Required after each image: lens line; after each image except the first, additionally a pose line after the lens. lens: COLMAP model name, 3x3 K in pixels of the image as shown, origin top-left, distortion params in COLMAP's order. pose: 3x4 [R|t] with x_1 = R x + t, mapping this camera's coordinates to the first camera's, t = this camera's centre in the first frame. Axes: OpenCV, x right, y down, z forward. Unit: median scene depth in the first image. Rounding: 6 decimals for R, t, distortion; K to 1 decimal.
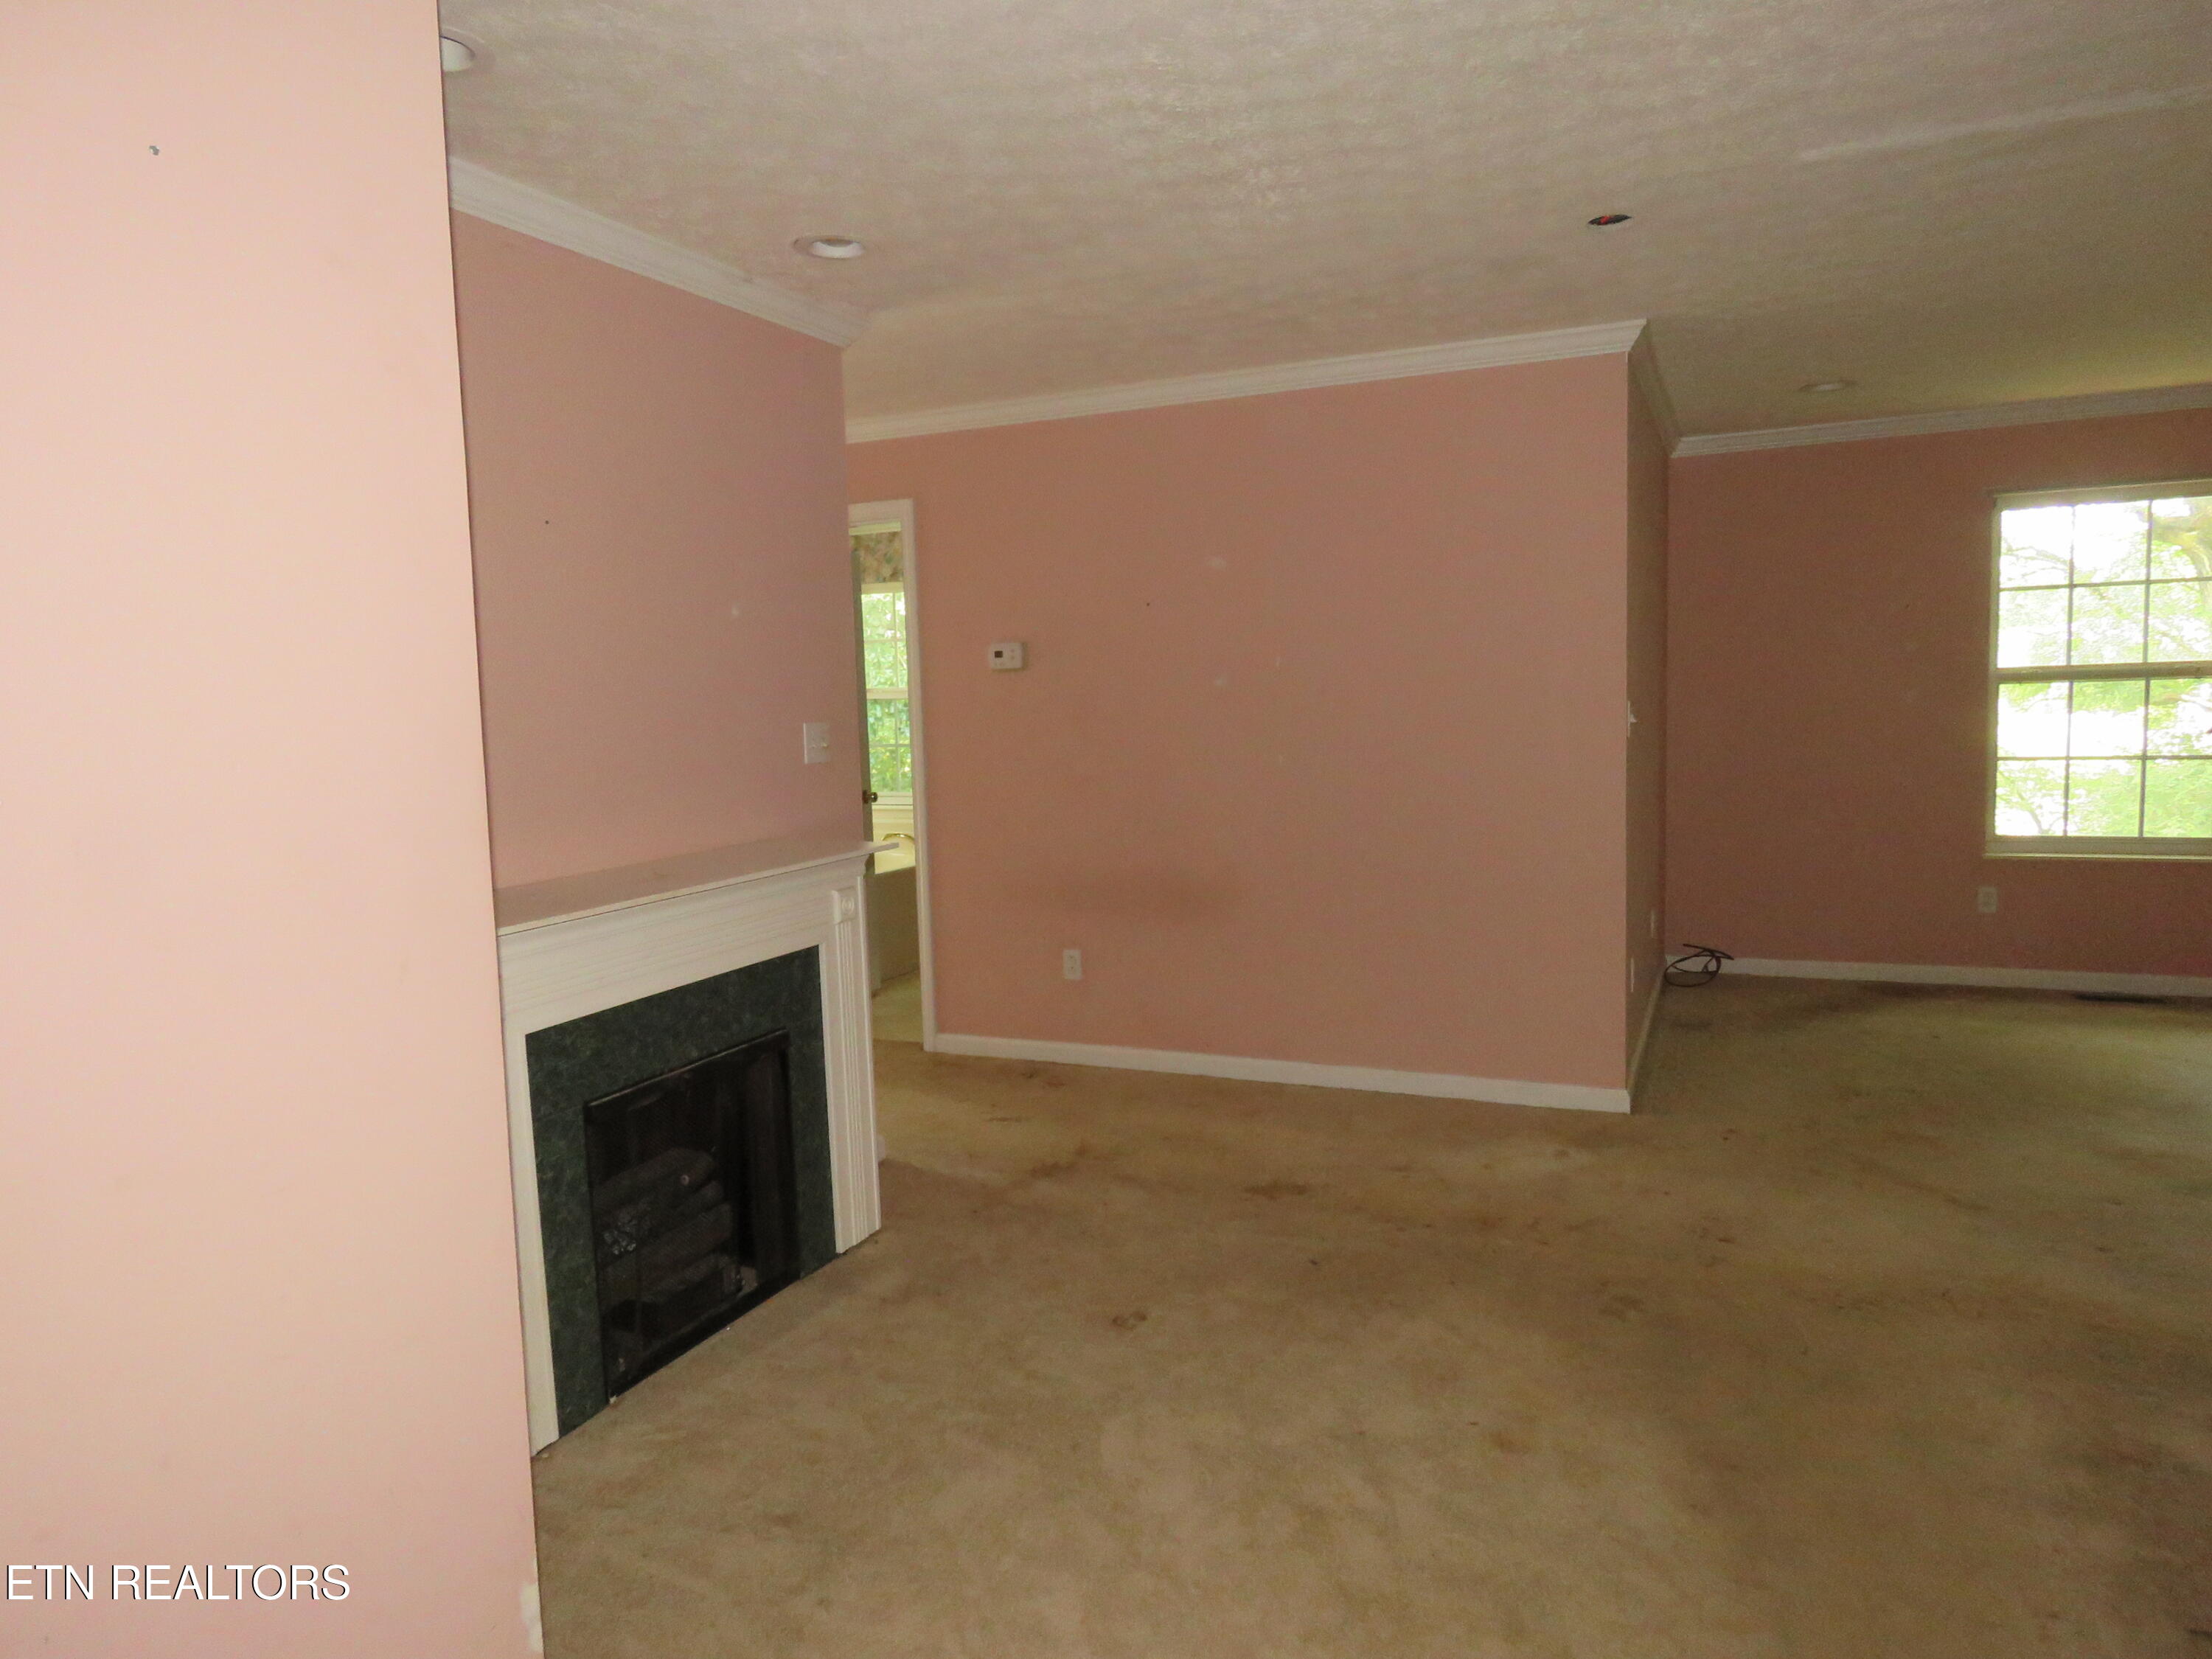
lens RADIAL K [[1402.7, 0, 1114.6], [0, 1402.7, 830.6], [0, 0, 1]] dist [-0.009473, 0.004153]
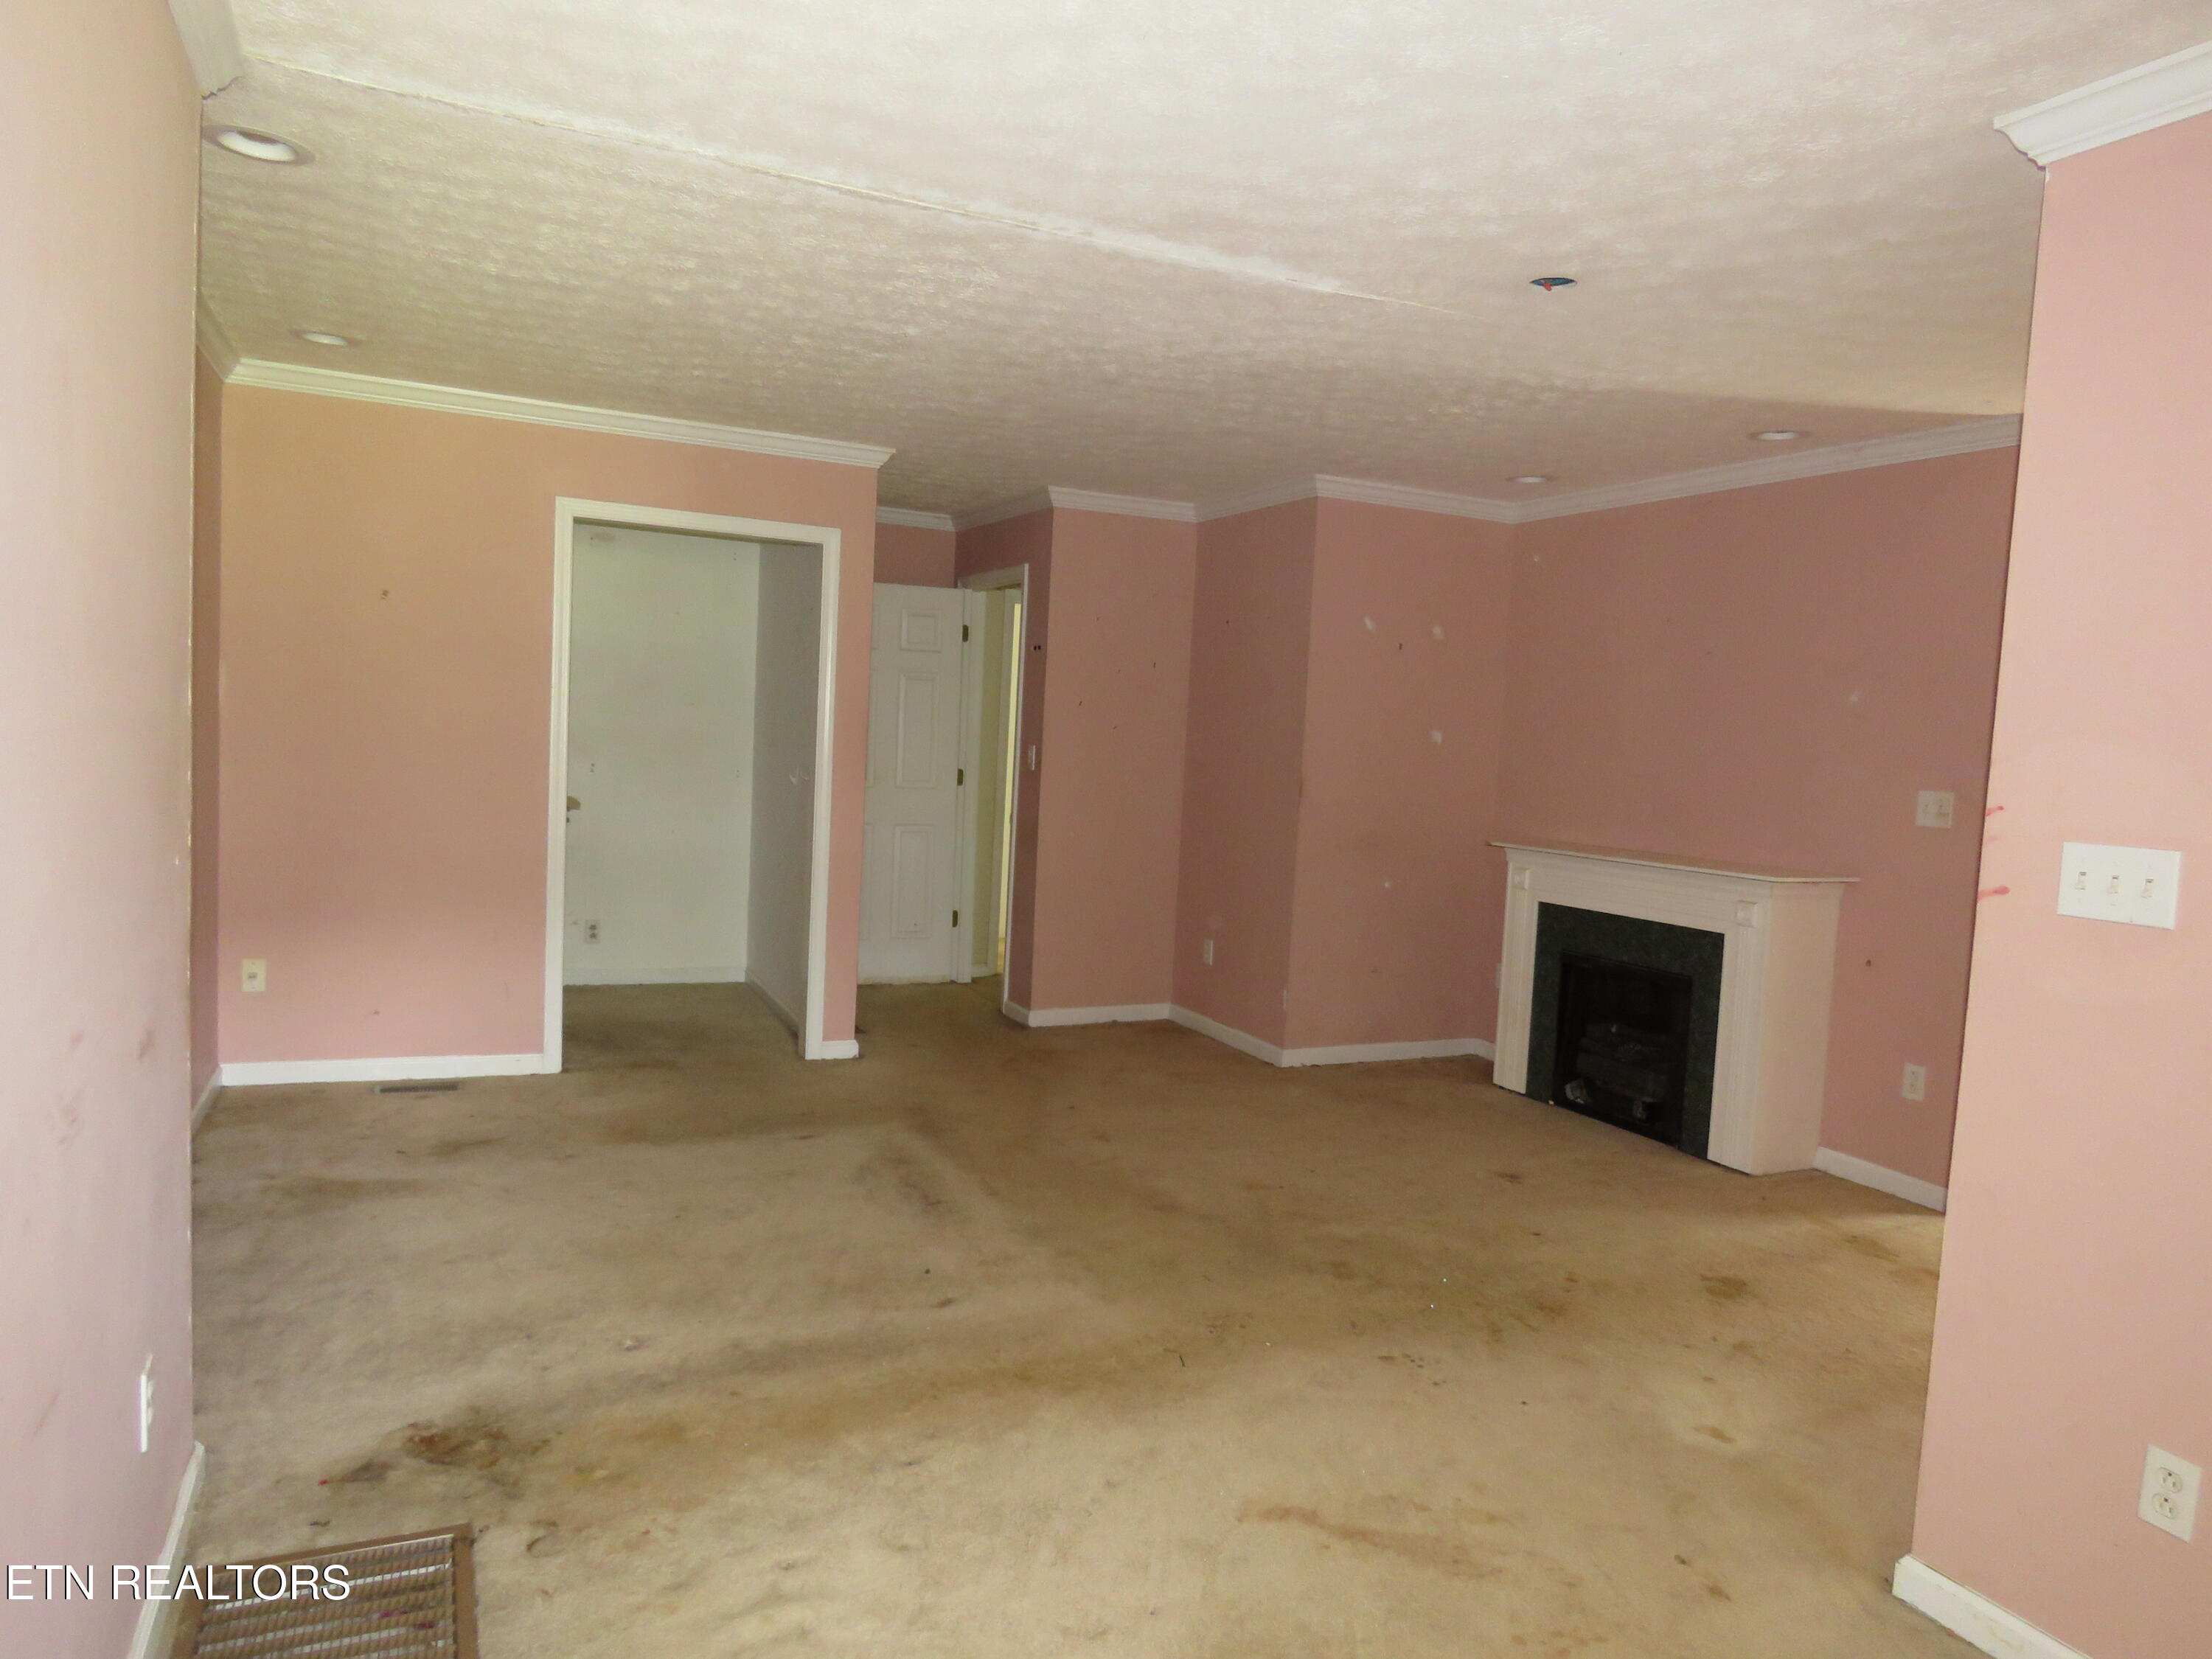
lens RADIAL K [[1402.7, 0, 1104.4], [0, 1402.7, 830.1], [0, 0, 1]] dist [-0.009473, 0.004153]
pose [[-0.646478, 0.058031, -0.760722, 0.990003], [-0.101094, 0.981795, 0.160808, -0.145562], [0.756205, 0.180863, -0.628842, 1.096268]]
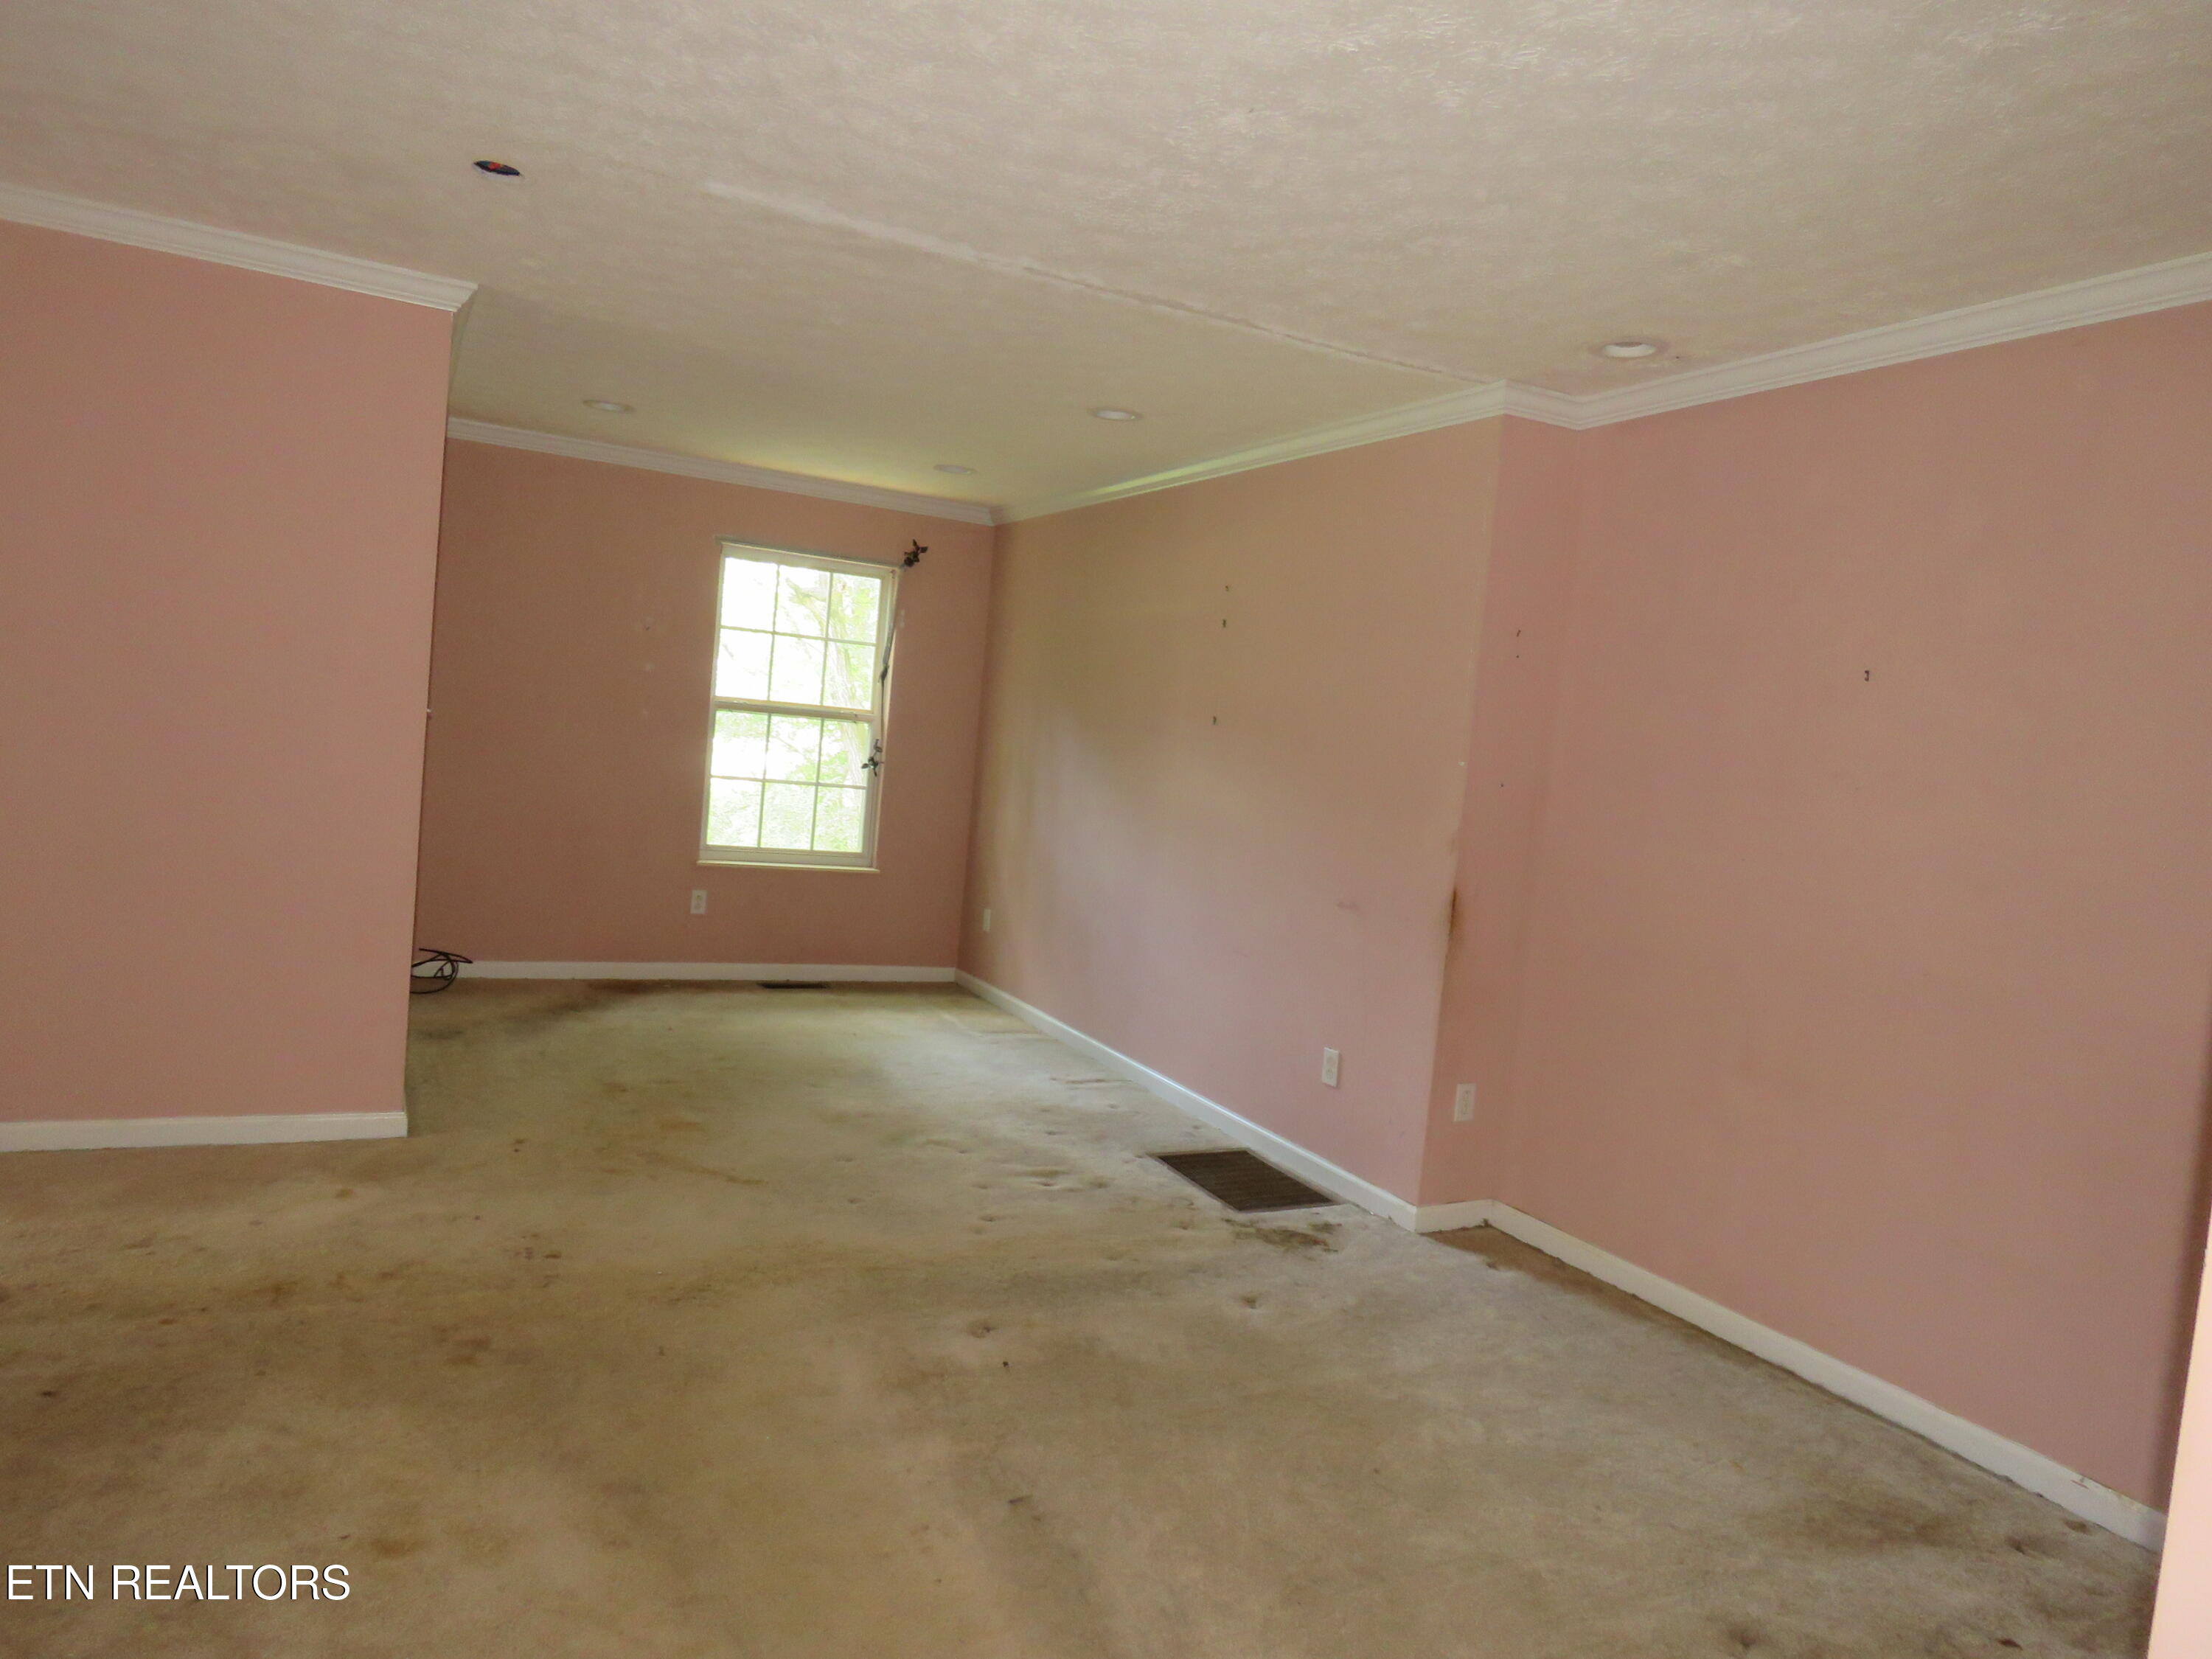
lens RADIAL K [[1402.7, 0, 1102.1], [0, 1402.7, 829.2], [0, 0, 1]] dist [-0.009473, 0.004153]
pose [[0.620182, 0.040668, 0.783403, -0.079831], [-0.041098, 0.998968, -0.019323, -0.000113], [-0.783380, -0.020212, 0.621214, 0.082666]]
